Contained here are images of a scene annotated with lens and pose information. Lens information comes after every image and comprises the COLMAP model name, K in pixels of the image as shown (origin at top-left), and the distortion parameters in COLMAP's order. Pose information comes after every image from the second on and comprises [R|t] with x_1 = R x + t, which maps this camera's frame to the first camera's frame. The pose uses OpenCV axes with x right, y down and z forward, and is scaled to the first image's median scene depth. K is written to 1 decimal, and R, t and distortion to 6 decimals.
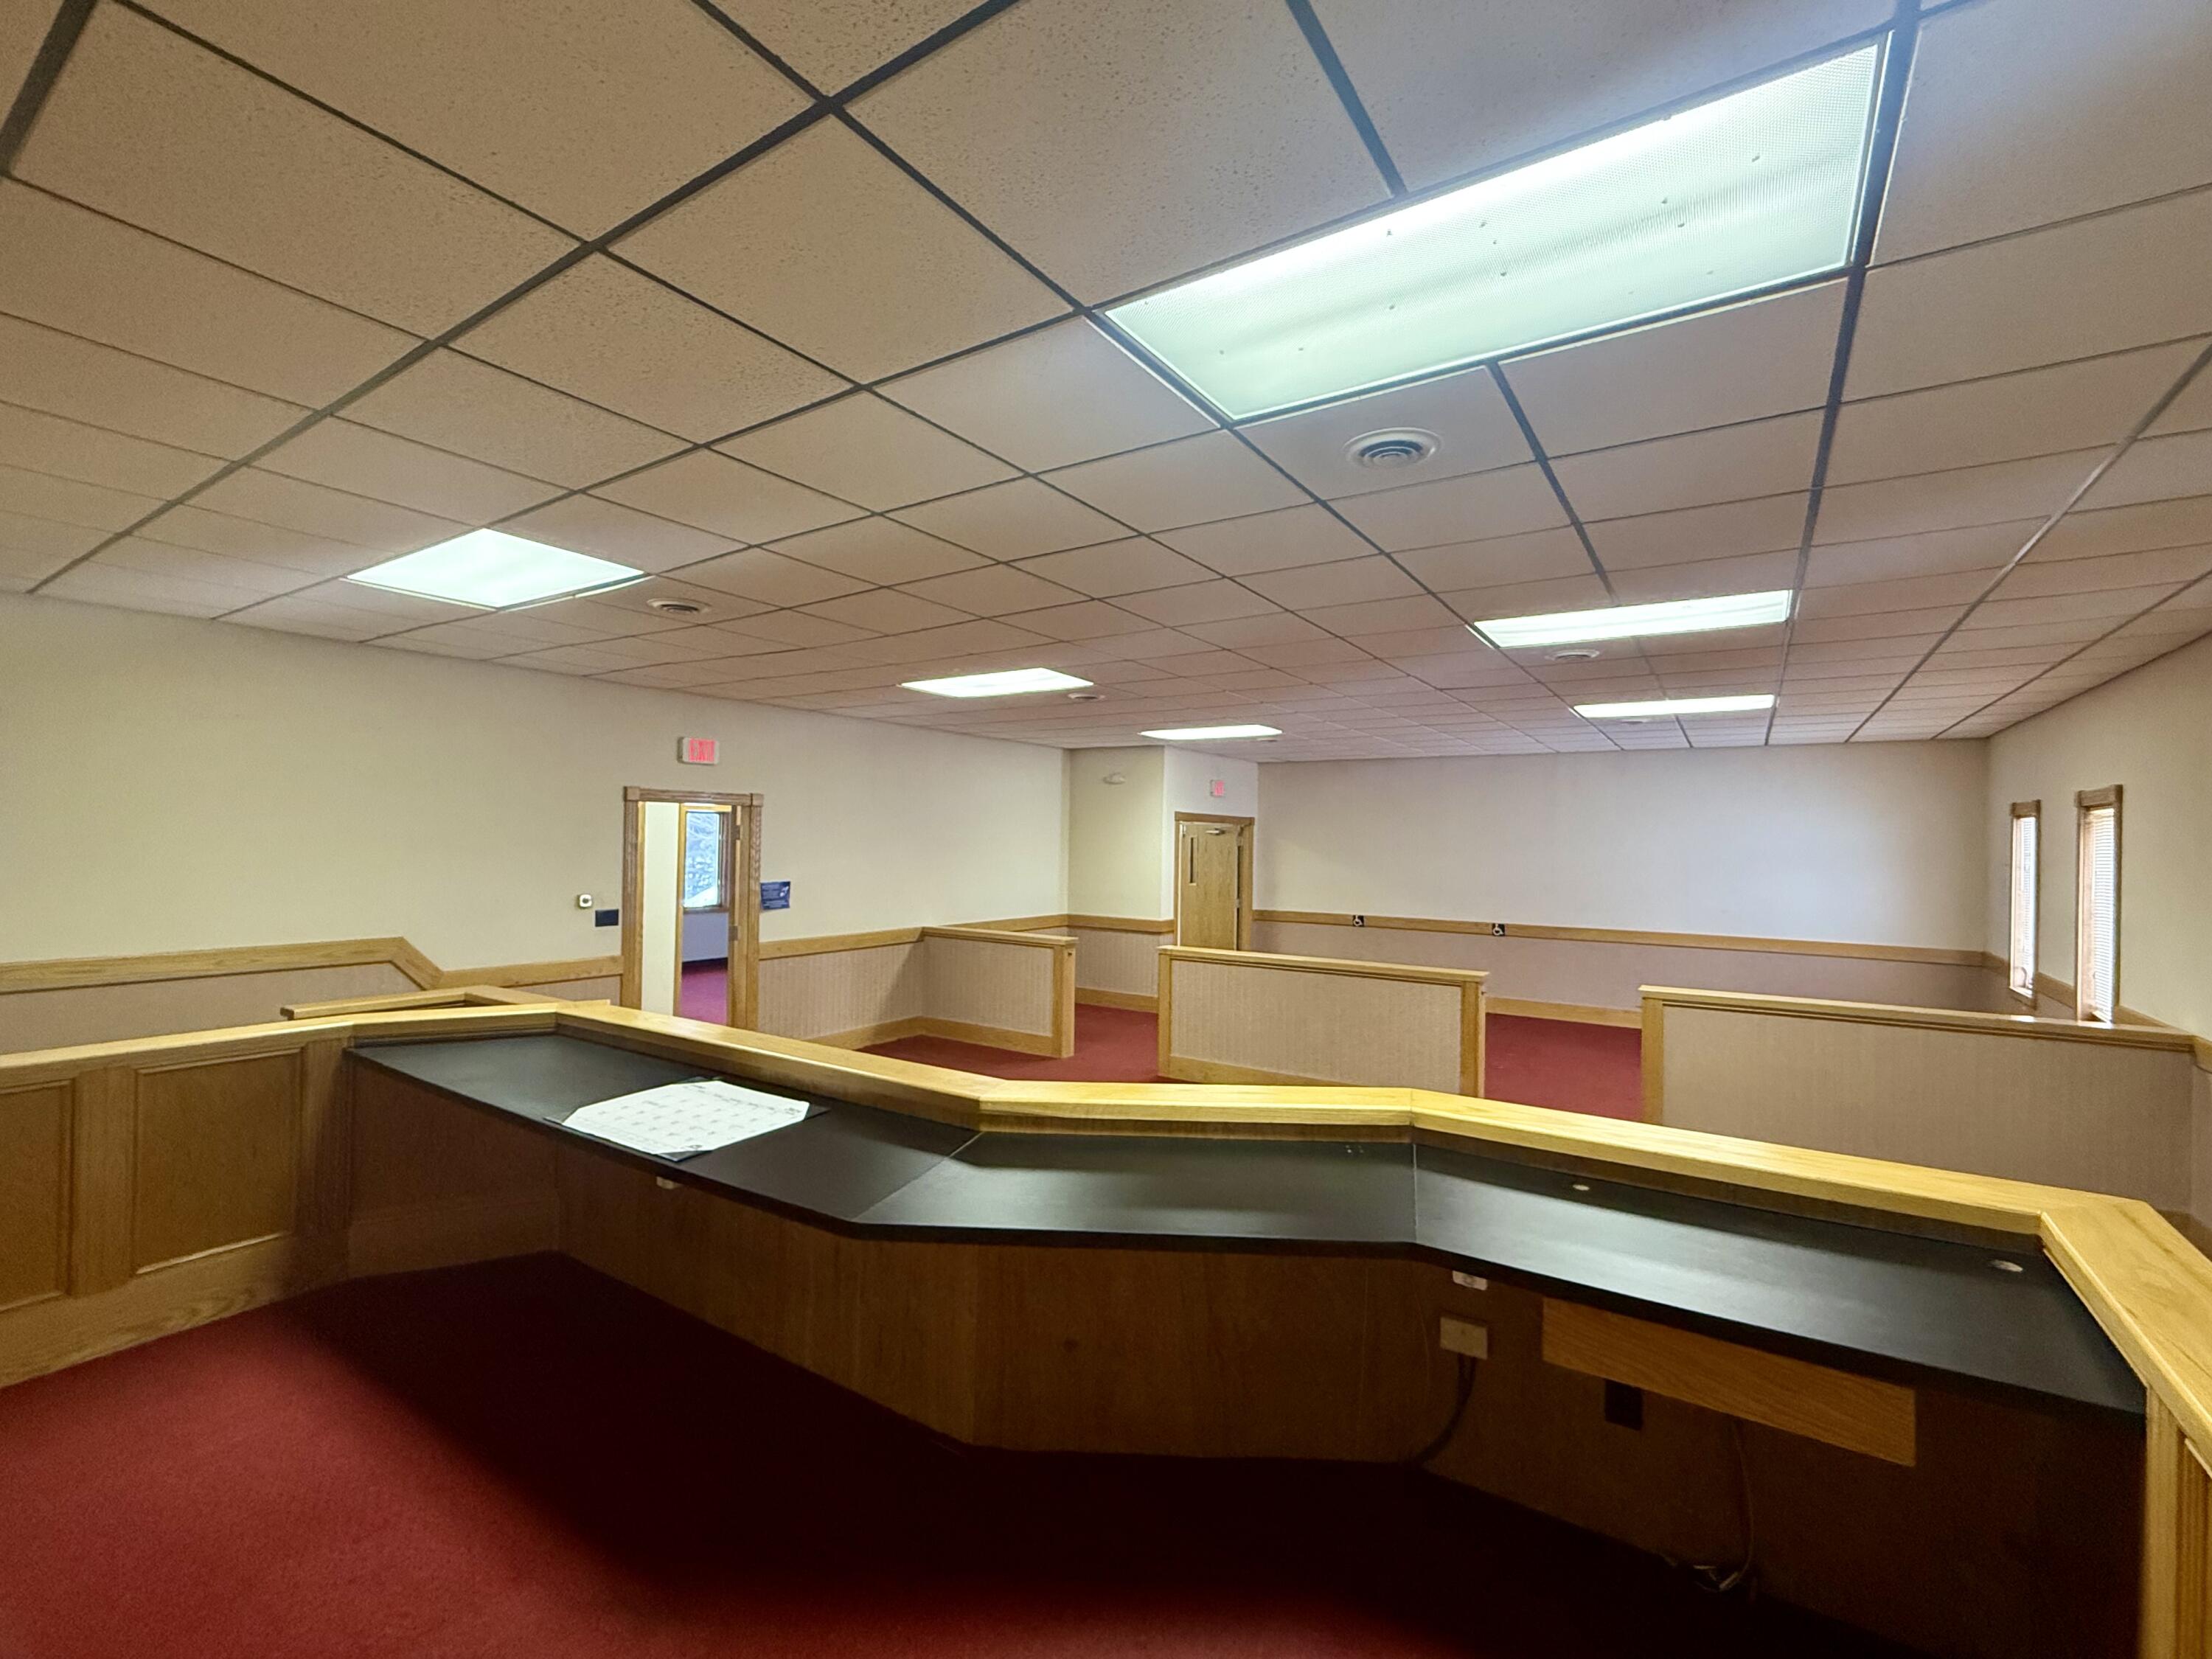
lens RADIAL K [[962.2, 0, 1106.0], [0, 962.2, 829.5], [0, 0, 1]] dist [-0.006764, -0.000848]
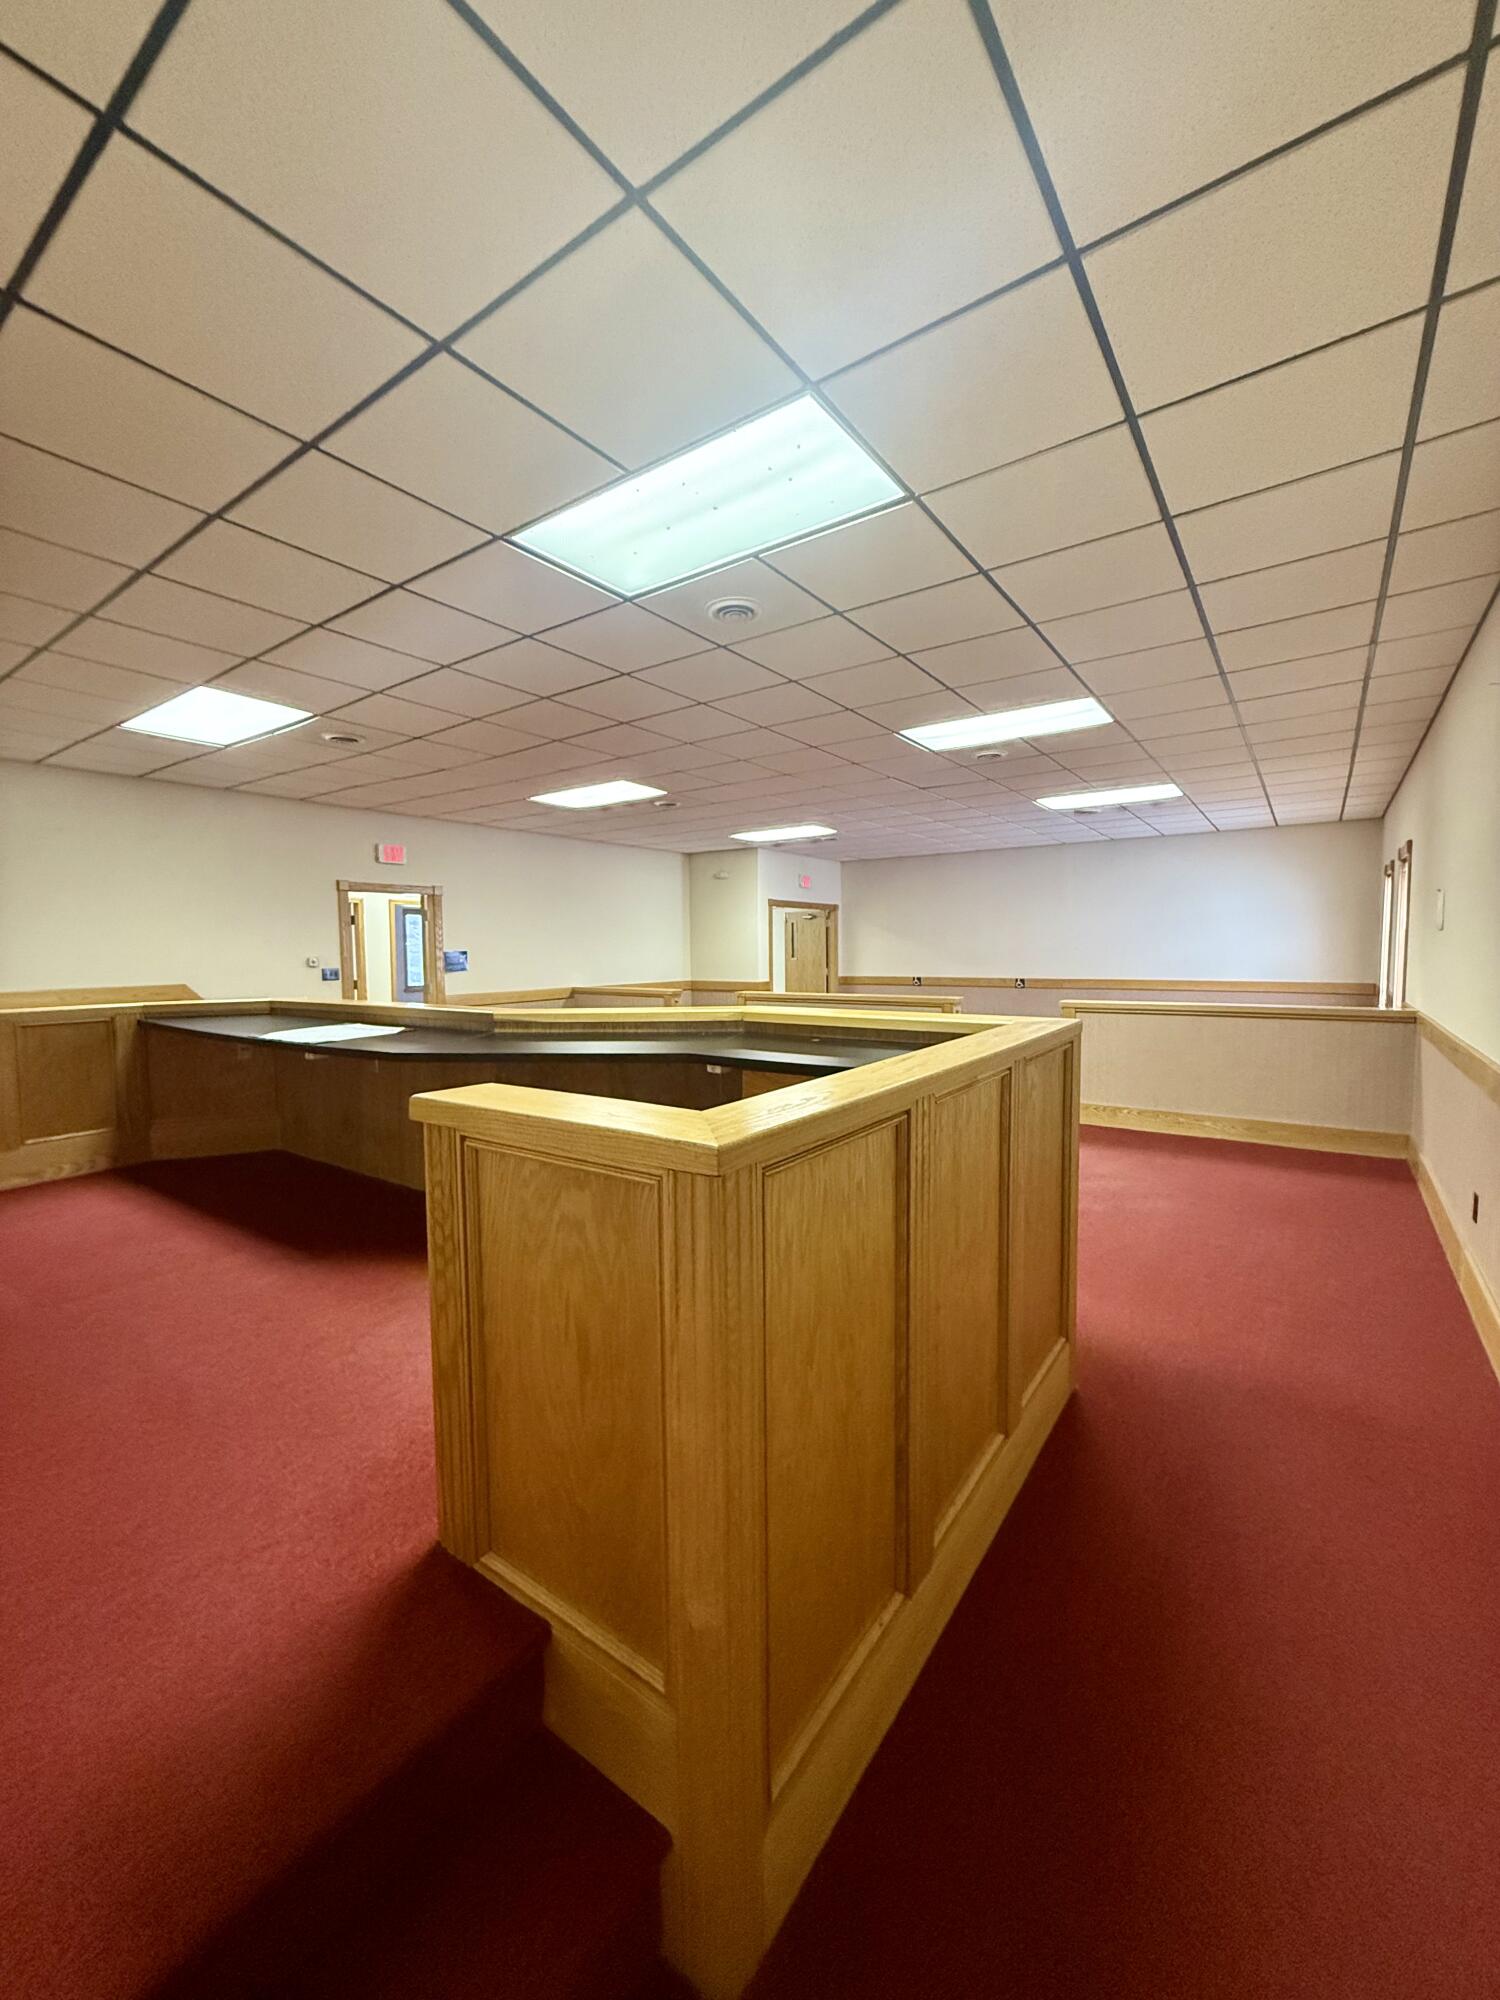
lens RADIAL K [[798.0, 0, 750.0], [0, 798.0, 1000.0], [0, 0, 1]] dist [-0.002907, -0.000255]
pose [[0.999087, -0.024054, -0.035302, 0.123605], [0.026670, 0.996781, 0.075610, 0.053412], [0.033369, -0.076483, 0.996512, -0.131429]]
